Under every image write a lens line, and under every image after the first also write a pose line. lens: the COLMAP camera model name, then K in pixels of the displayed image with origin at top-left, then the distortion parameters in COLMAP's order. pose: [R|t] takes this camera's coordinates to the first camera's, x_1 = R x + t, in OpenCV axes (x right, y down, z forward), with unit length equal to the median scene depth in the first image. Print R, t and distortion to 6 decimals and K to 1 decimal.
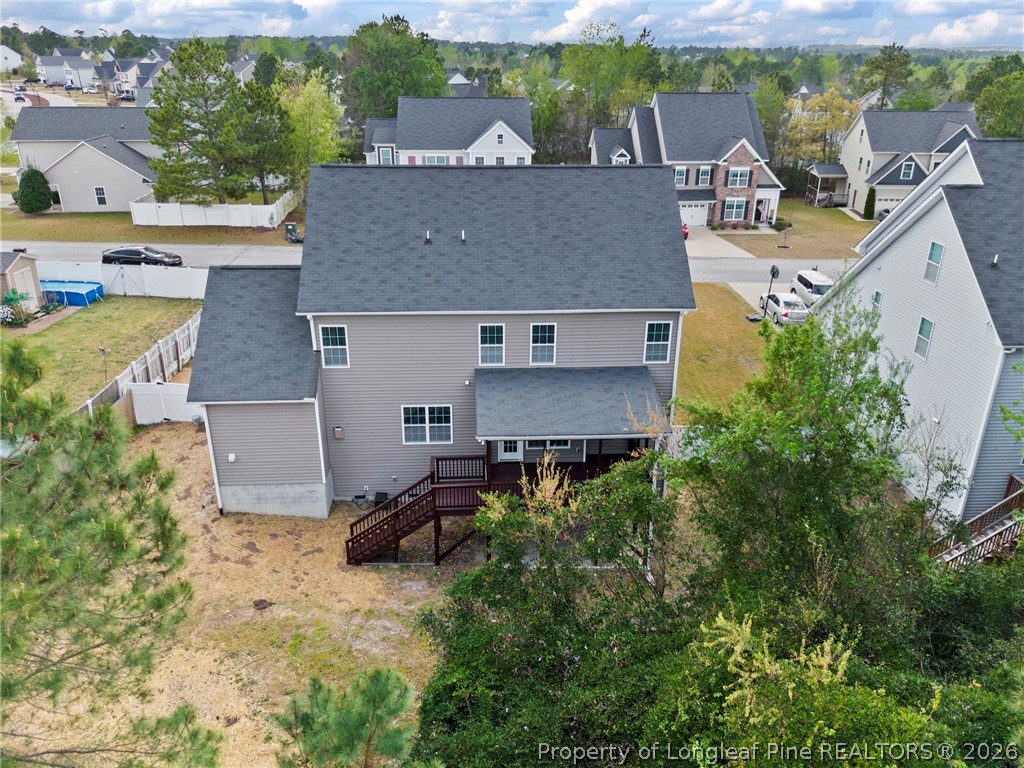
lens RADIAL K [[775.2, 0, 510.4], [0, 775.2, 376.1], [0, 0, 1]] dist [0.083390, -0.101398]
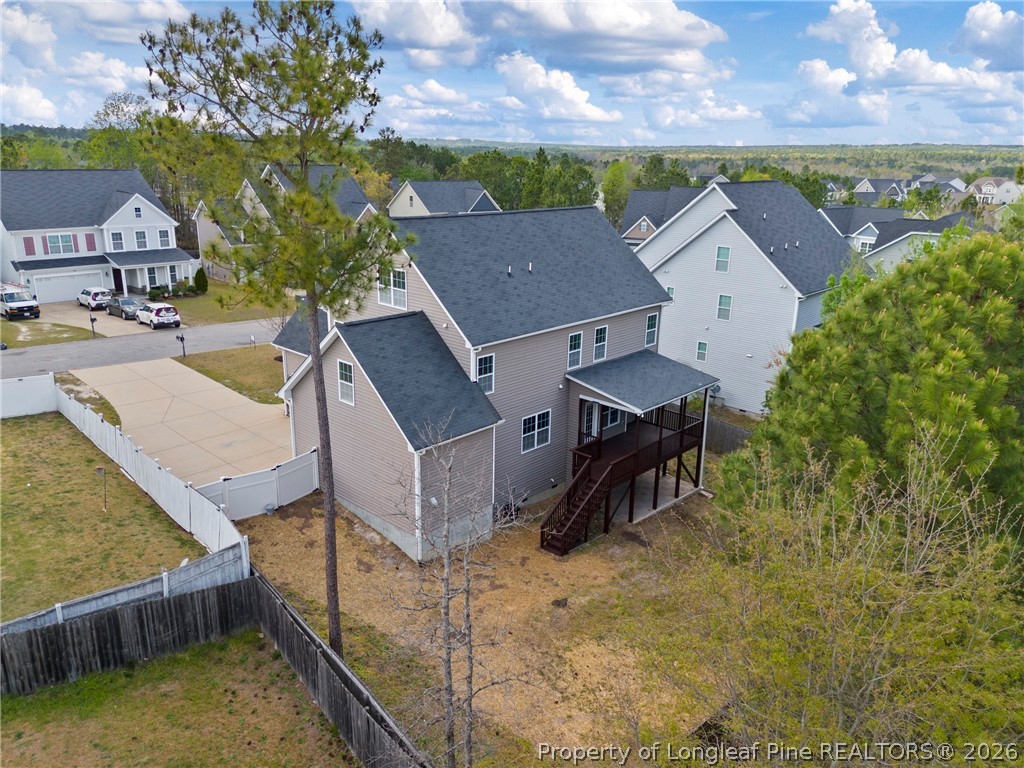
lens RADIAL K [[775.6, 0, 512.0], [0, 775.6, 384.0], [0, 0, 1]] dist [0.134361, -0.218796]
pose [[0.709902, -0.193776, 0.677119, -0.921231], [0.252431, 0.967538, 0.012235, -0.028915], [-0.657509, 0.162240, 0.735772, 0.168785]]
